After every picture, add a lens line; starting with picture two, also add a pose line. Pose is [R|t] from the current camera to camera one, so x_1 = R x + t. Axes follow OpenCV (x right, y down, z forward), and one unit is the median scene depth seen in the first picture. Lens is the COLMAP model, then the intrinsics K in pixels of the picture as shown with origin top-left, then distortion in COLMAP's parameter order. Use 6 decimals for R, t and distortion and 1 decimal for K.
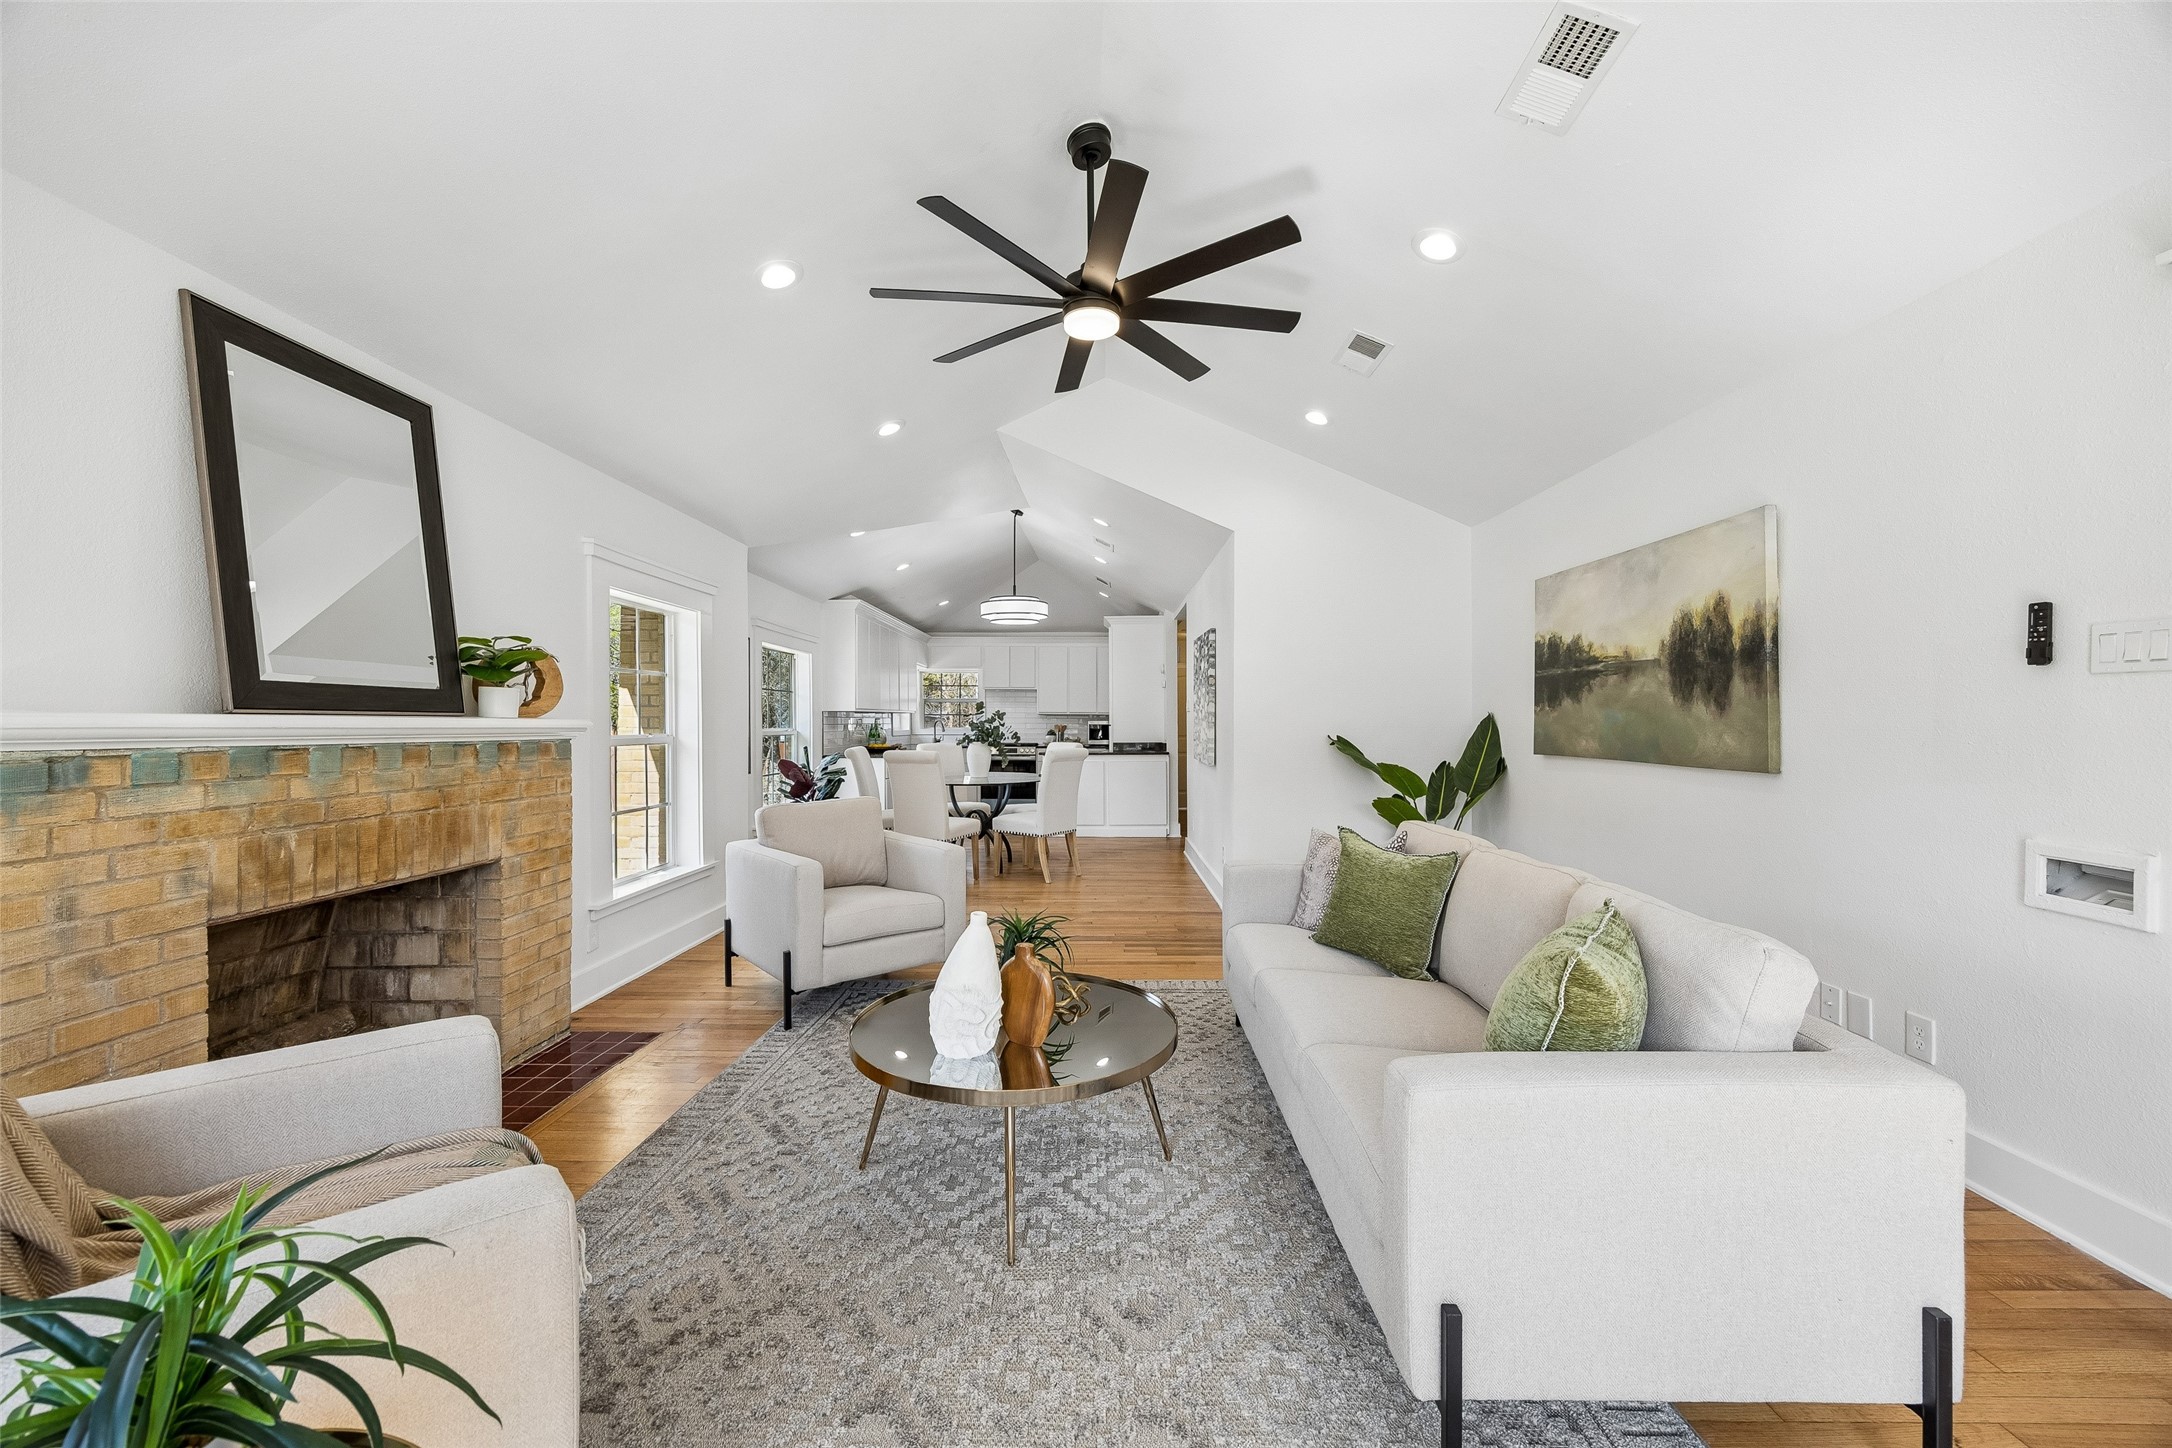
lens RADIAL K [[830.1, 0, 1080.9], [0, 830.1, 716.0], [0, 0, 1]] dist [-0.000496, 0.000037]
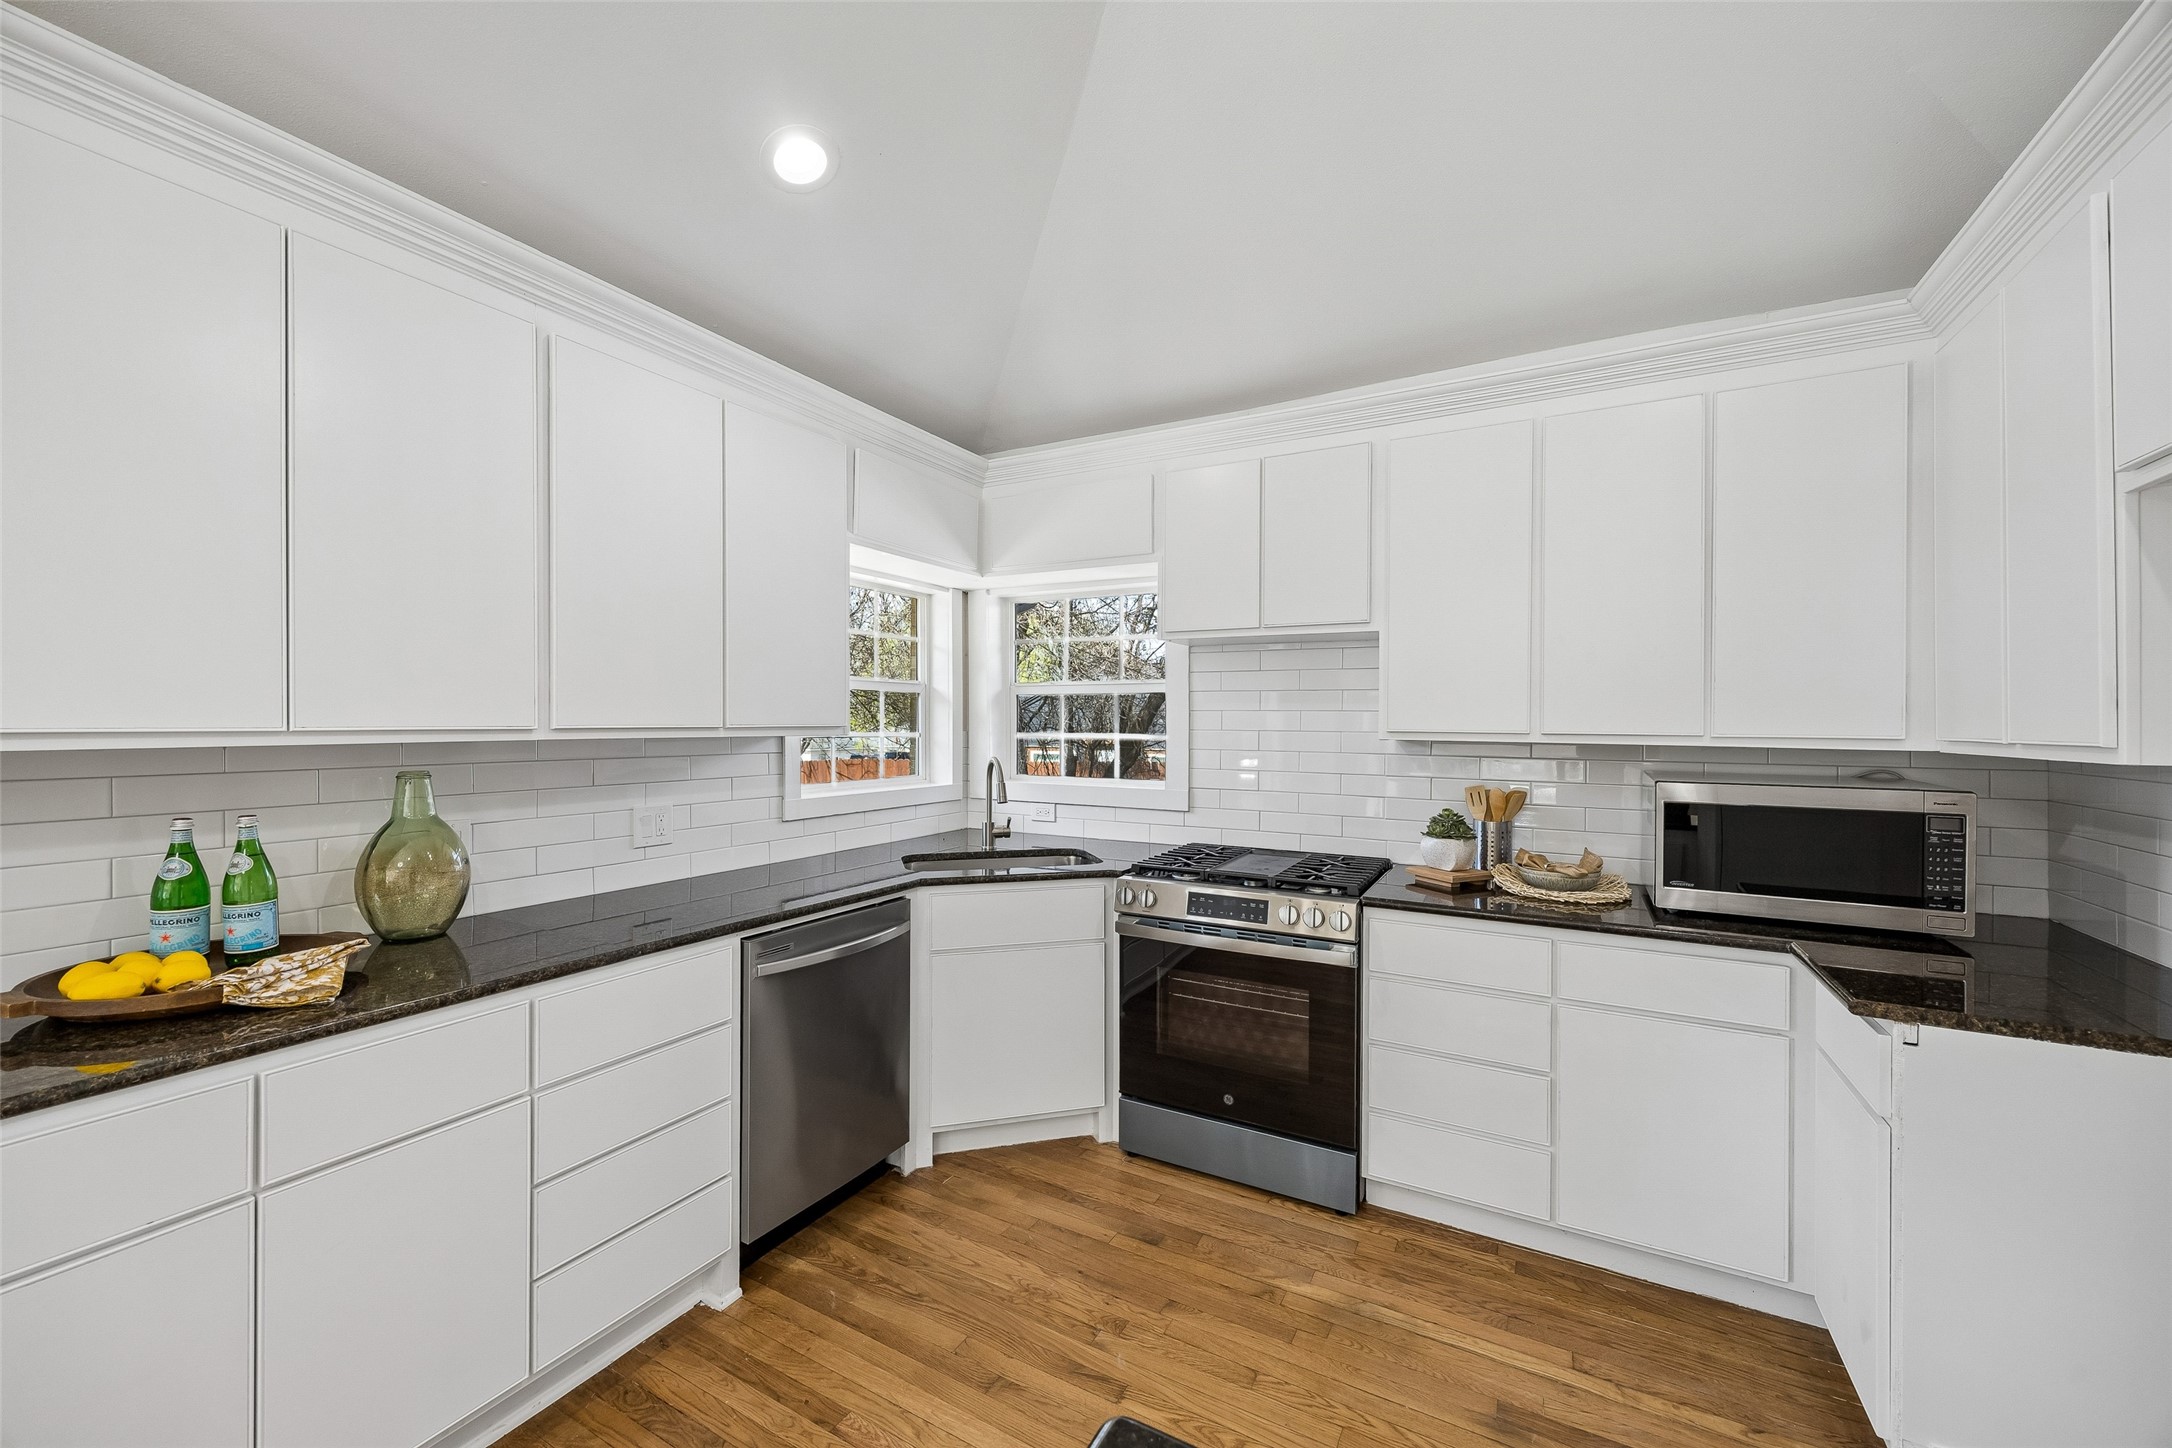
lens RADIAL K [[854.7, 0, 1084.7], [0, 854.7, 715.8], [0, 0, 1]] dist [0.006056, -0.000041]
pose [[0.881129, 0.003312, -0.472864, -0.052722], [-0.002965, 0.999995, 0.001478, -0.034775], [0.472866, 0.000100, 0.881134, 2.983498]]
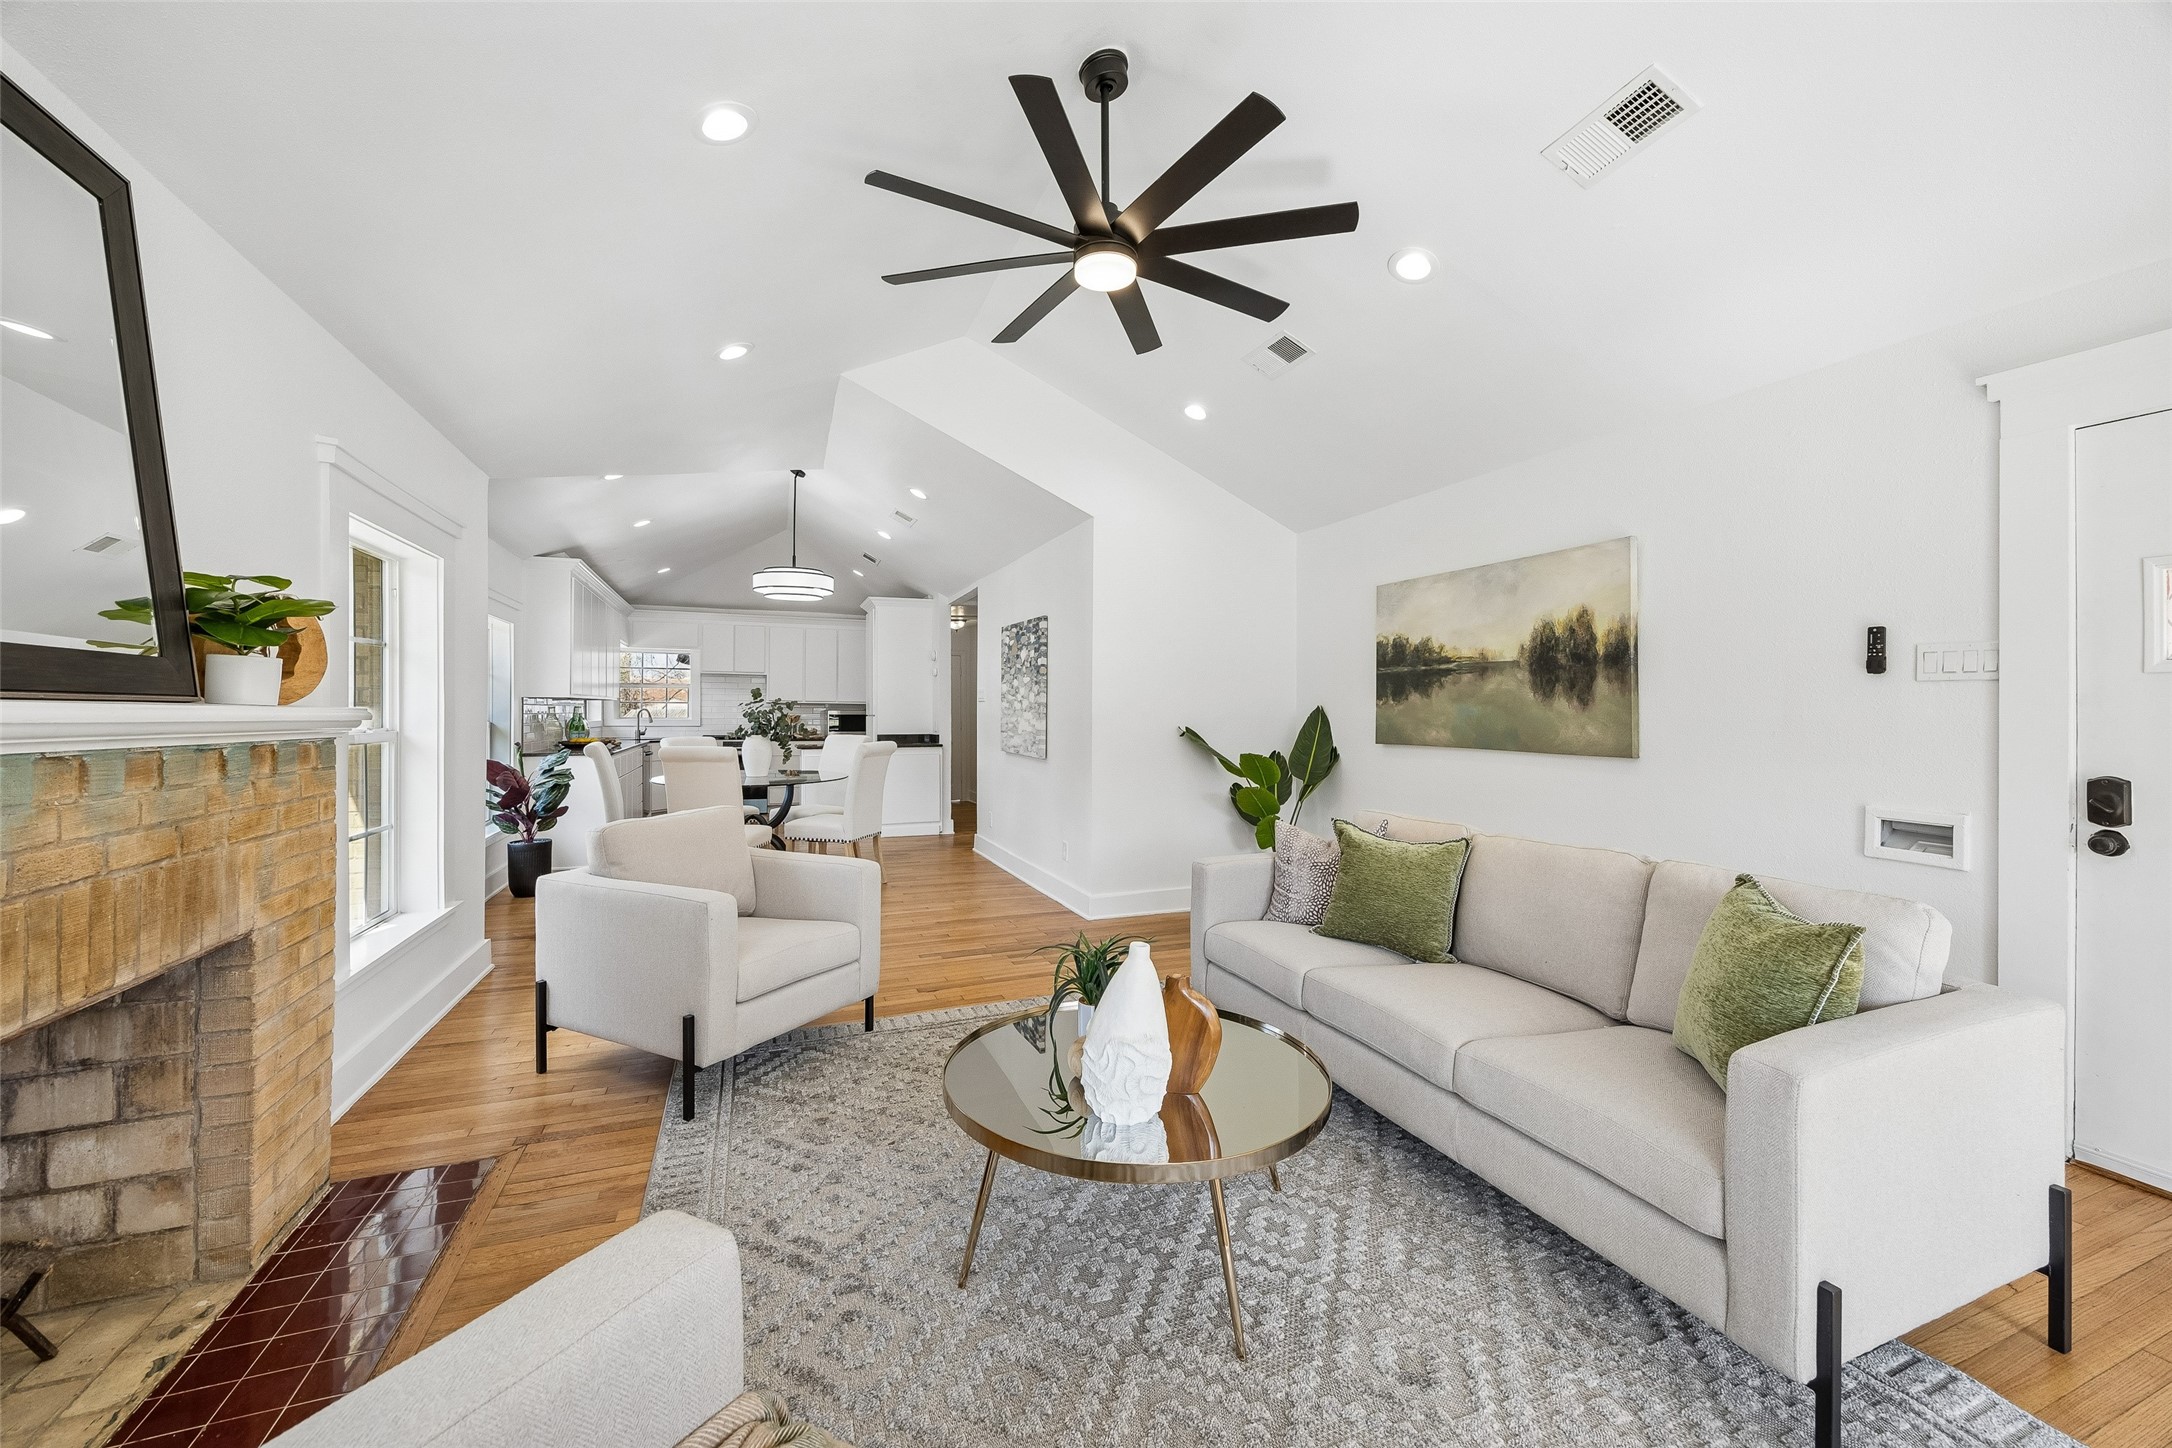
lens RADIAL K [[840.1, 0, 1080.6], [0, 840.1, 700.3], [0, 0, 1]] dist [-0.001195, -0.000379]
pose [[0.922524, 0.008659, 0.385842, -0.358518], [-0.006123, 0.999951, -0.007800, -0.000504], [-0.385890, 0.004834, 0.922532, 0.171882]]
